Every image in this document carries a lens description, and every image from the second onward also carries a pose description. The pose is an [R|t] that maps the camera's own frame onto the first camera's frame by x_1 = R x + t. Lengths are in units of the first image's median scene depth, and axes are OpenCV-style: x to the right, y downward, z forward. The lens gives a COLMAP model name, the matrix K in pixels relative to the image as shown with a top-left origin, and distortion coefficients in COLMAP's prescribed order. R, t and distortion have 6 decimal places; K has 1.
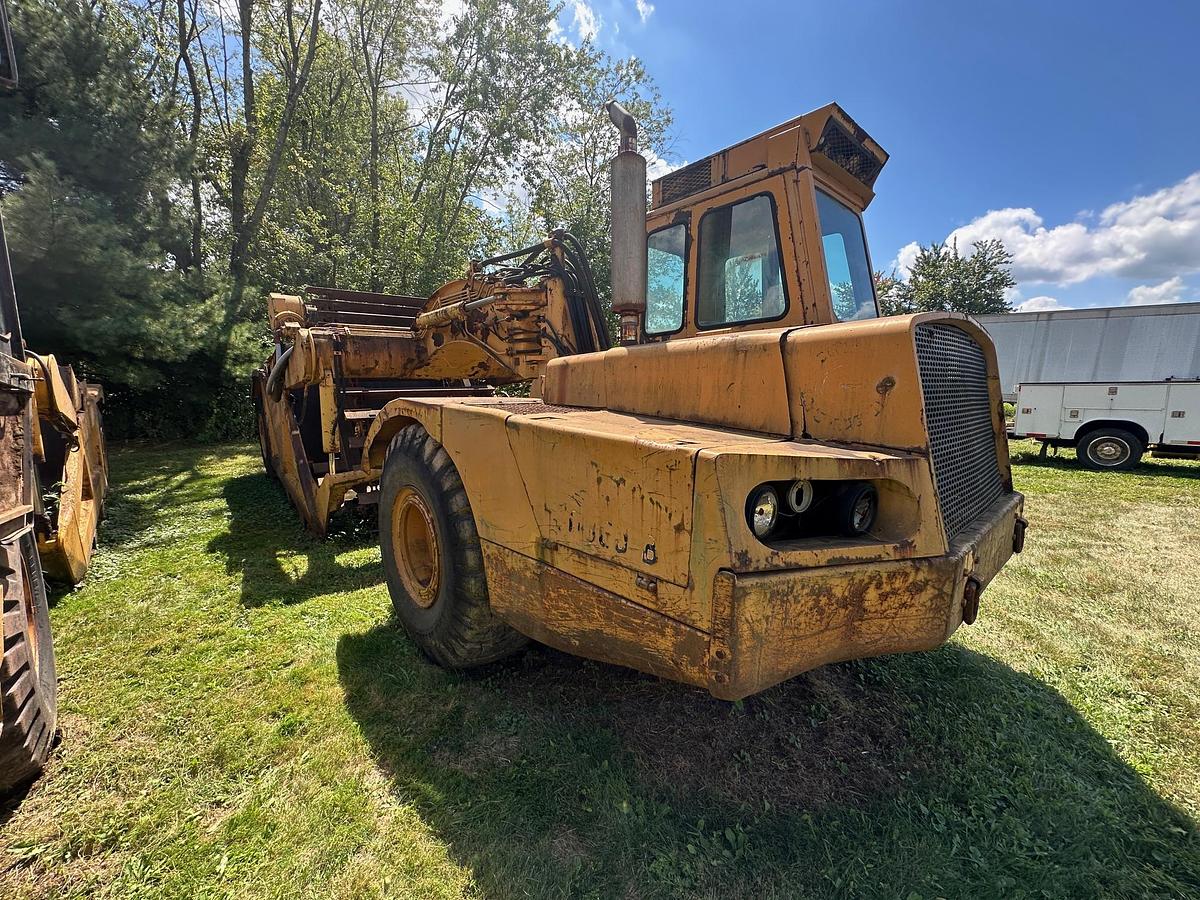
lens RADIAL K [[493.7, 0, 597.9], [0, 493.7, 446.9], [0, 0, 1]] dist [-0.004374, 0.001327]
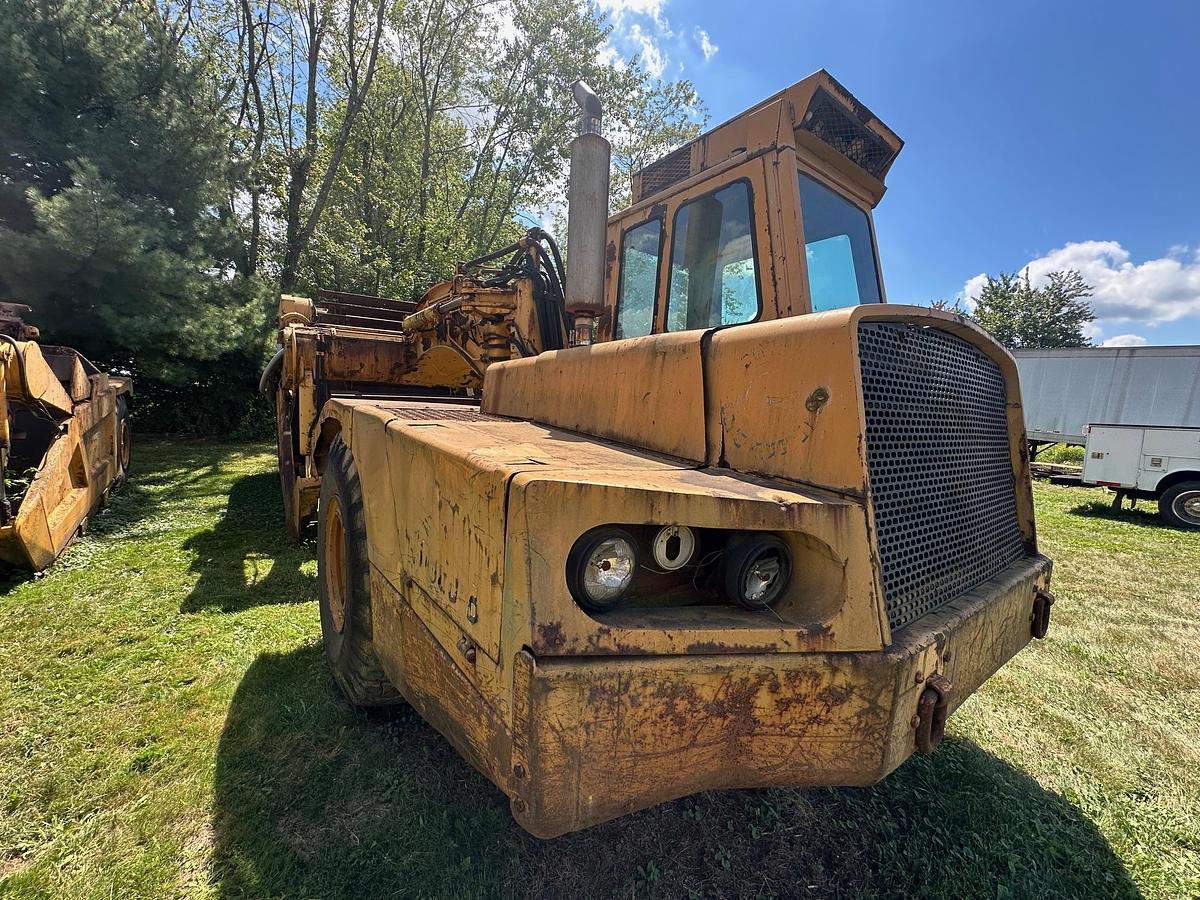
lens RADIAL K [[493.7, 0, 595.5], [0, 493.7, 446.1], [0, 0, 1]] dist [-0.004374, 0.001327]
pose [[0.994292, 0.056707, -0.090371, 0.149422], [-0.060383, 0.997433, -0.038480, -0.004603], [0.087957, 0.043717, 0.995164, 0.116464]]
